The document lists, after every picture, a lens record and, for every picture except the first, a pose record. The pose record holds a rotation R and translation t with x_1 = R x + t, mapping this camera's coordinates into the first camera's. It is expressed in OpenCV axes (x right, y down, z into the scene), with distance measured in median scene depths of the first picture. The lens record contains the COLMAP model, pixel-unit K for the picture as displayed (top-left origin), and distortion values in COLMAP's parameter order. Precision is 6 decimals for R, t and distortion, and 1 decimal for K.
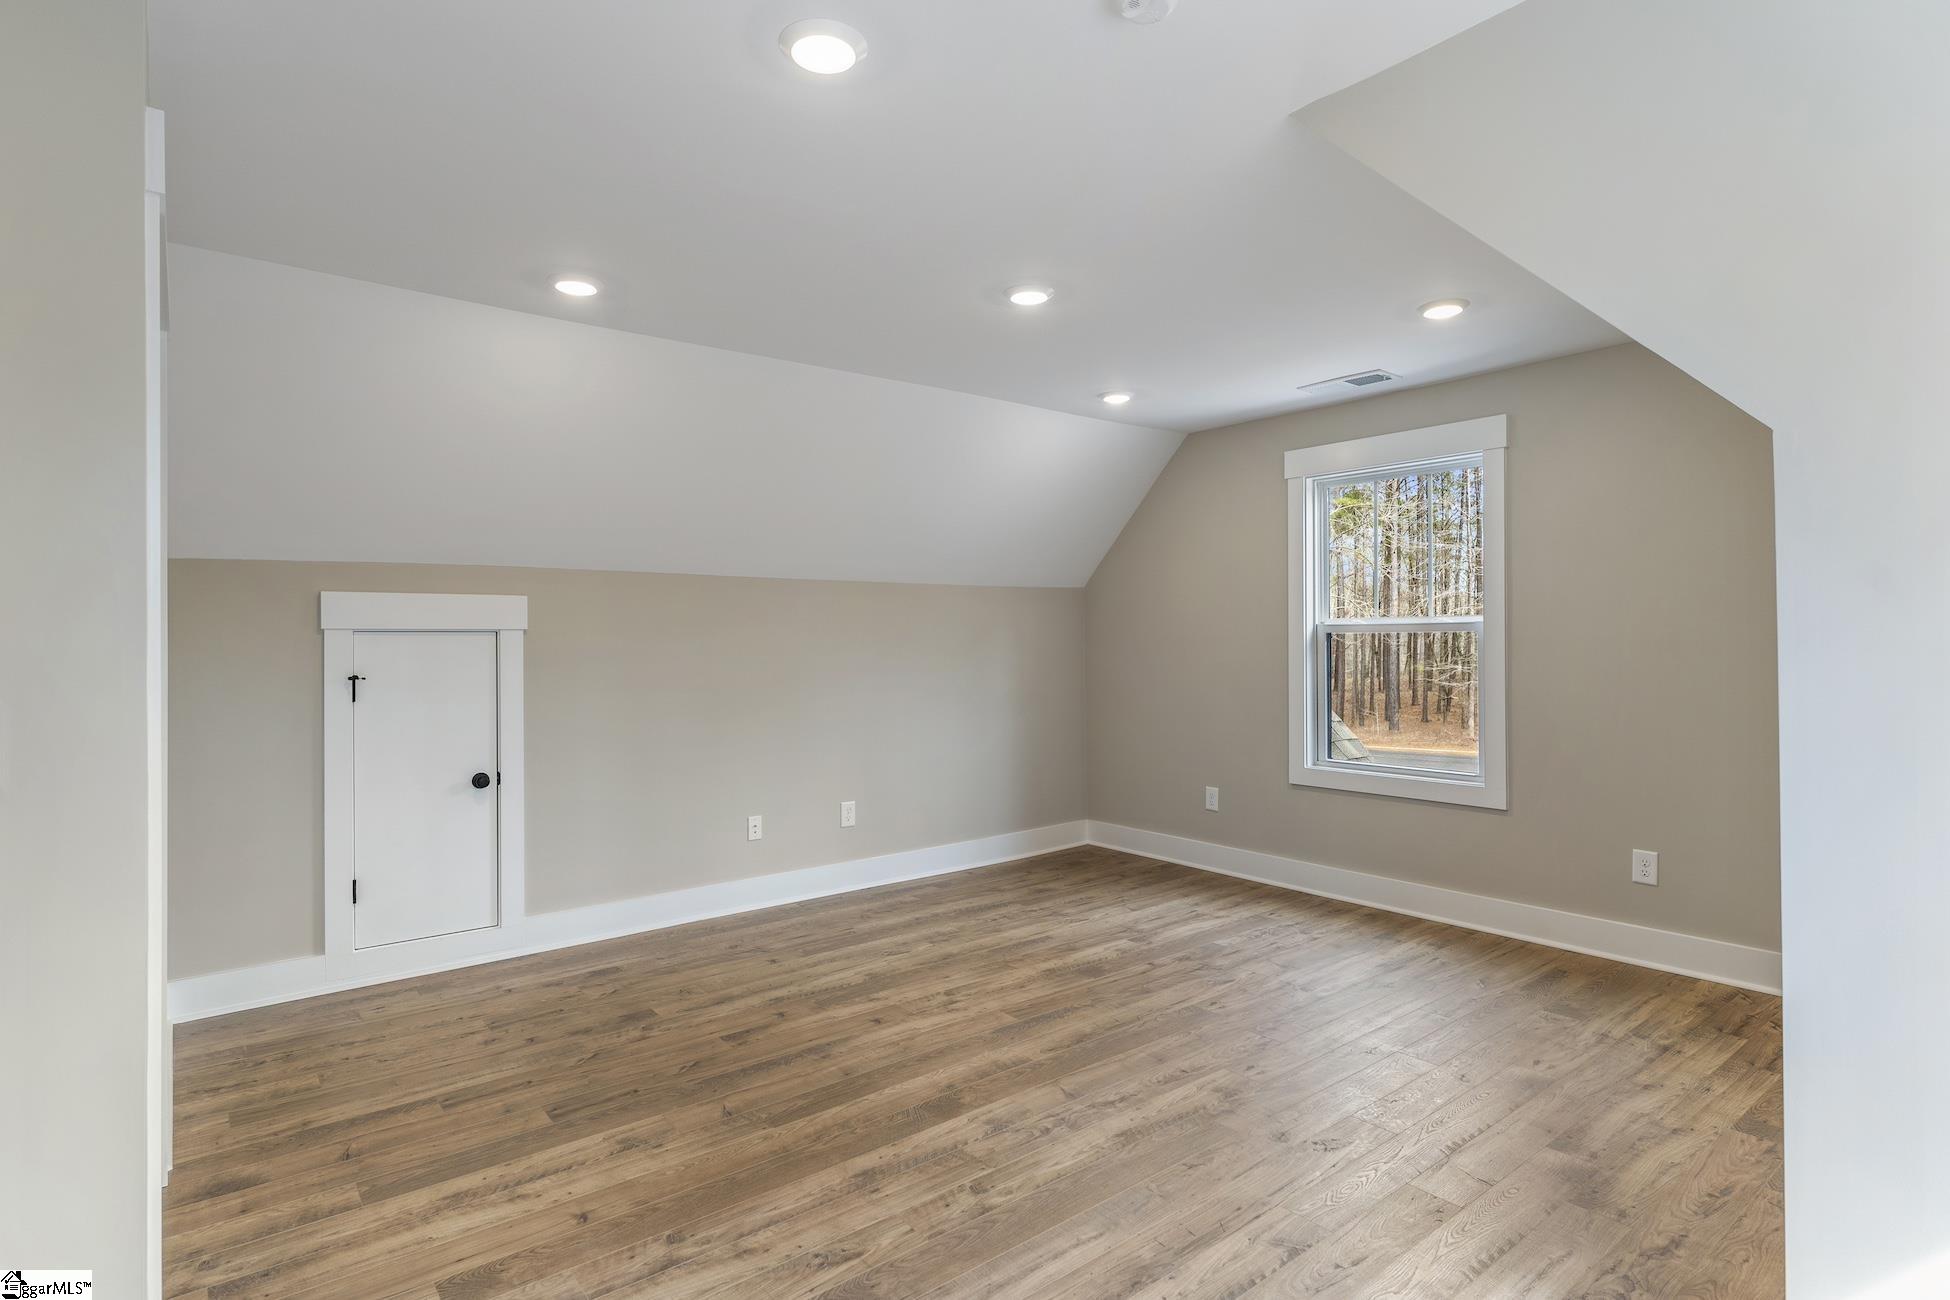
lens RADIAL K [[961.7, 0, 974.7], [0, 961.7, 647.3], [0, 0, 1]] dist [0.002273, 0.000276]
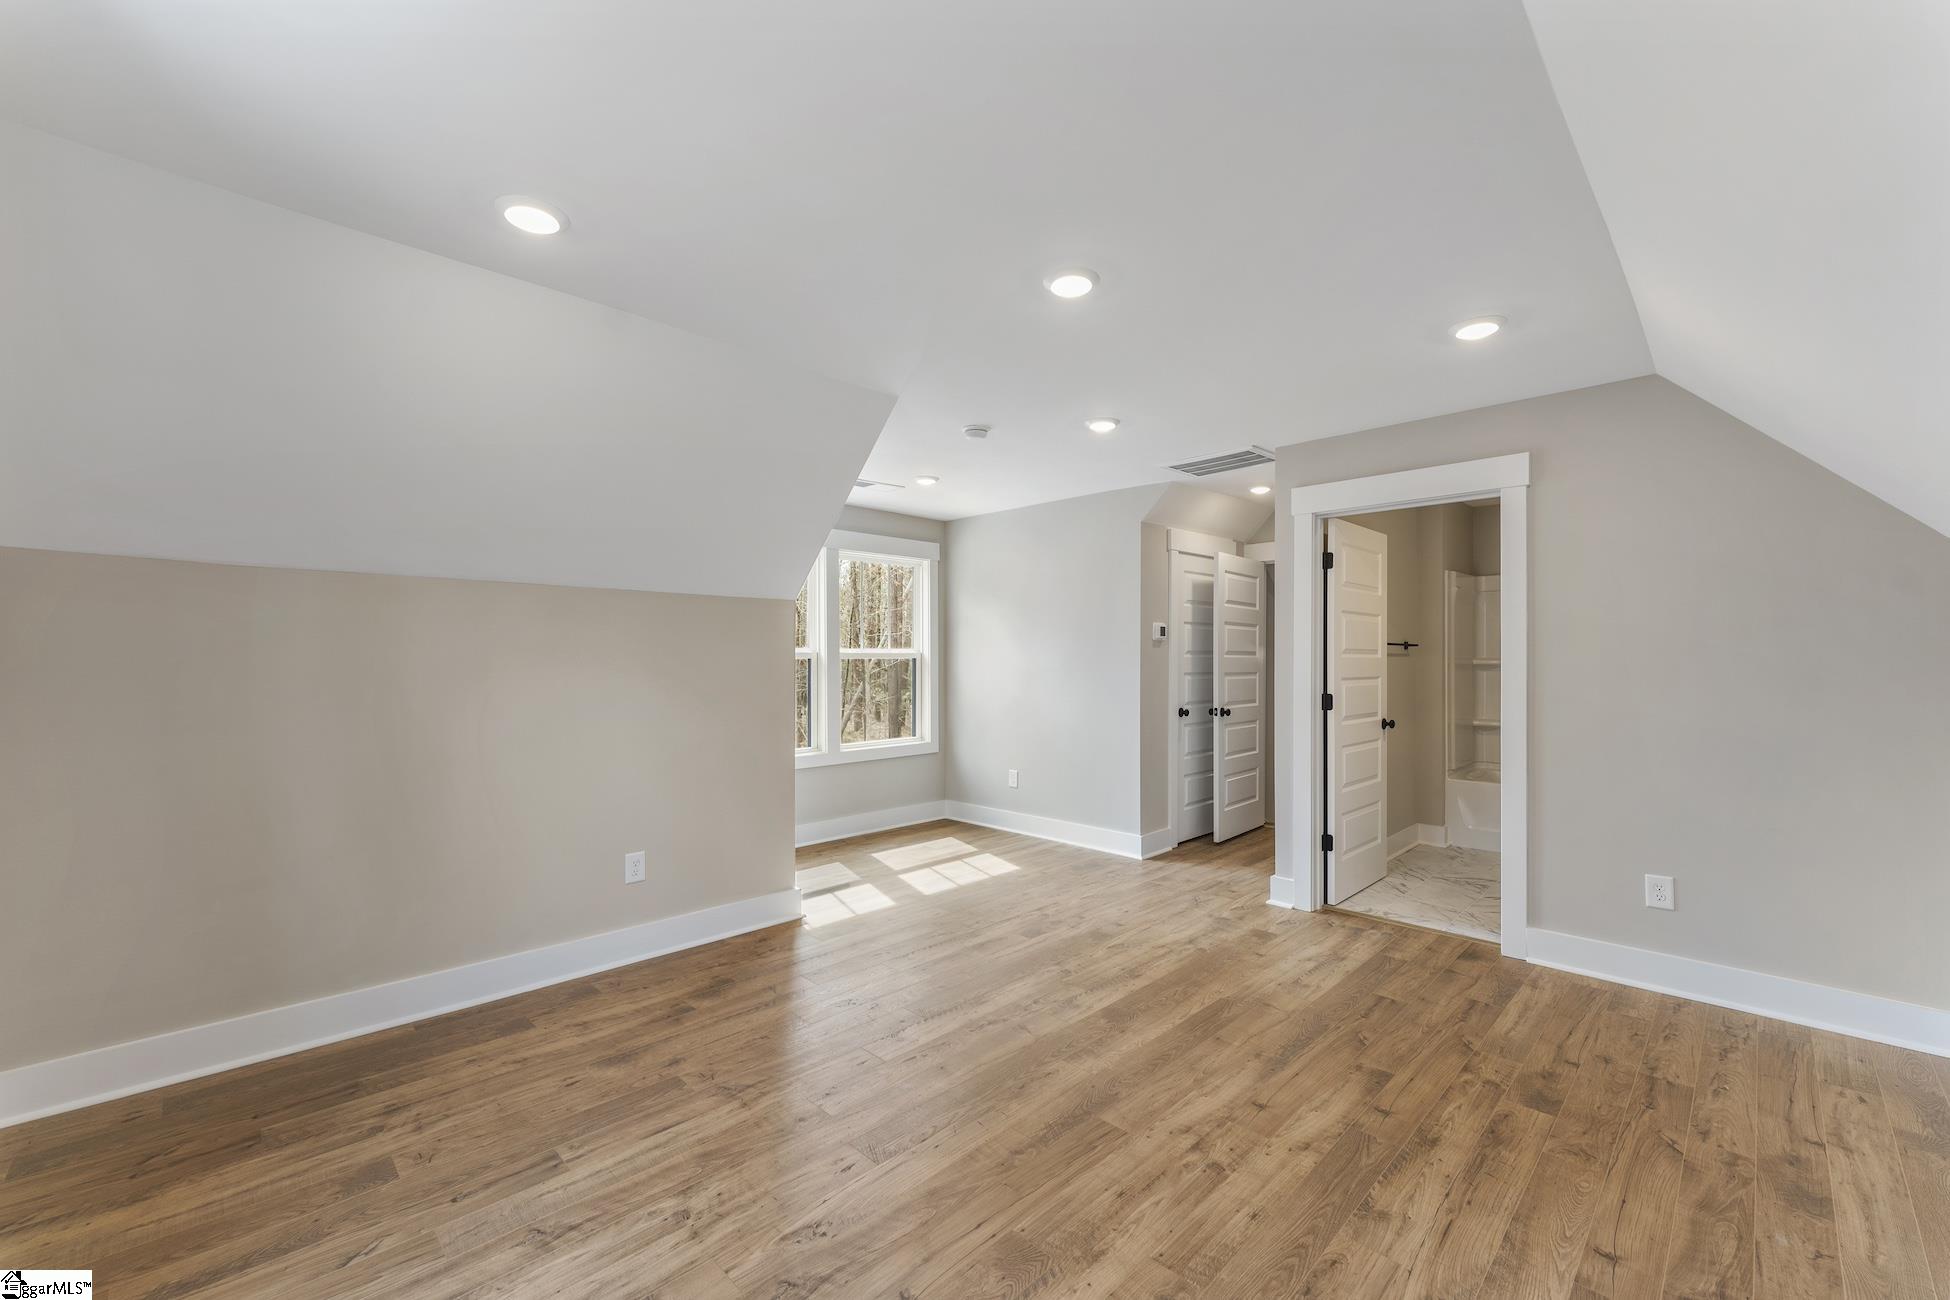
lens RADIAL K [[801.2, 0, 974.7], [0, 801.2, 649.4], [0, 0, 1]] dist [0.001786, 0.000234]
pose [[-0.993982, 0.006444, -0.109352, 0.264442], [0.006987, 0.999965, -0.004591, -0.019090], [0.109318, -0.005327, -0.993993, 1.973702]]
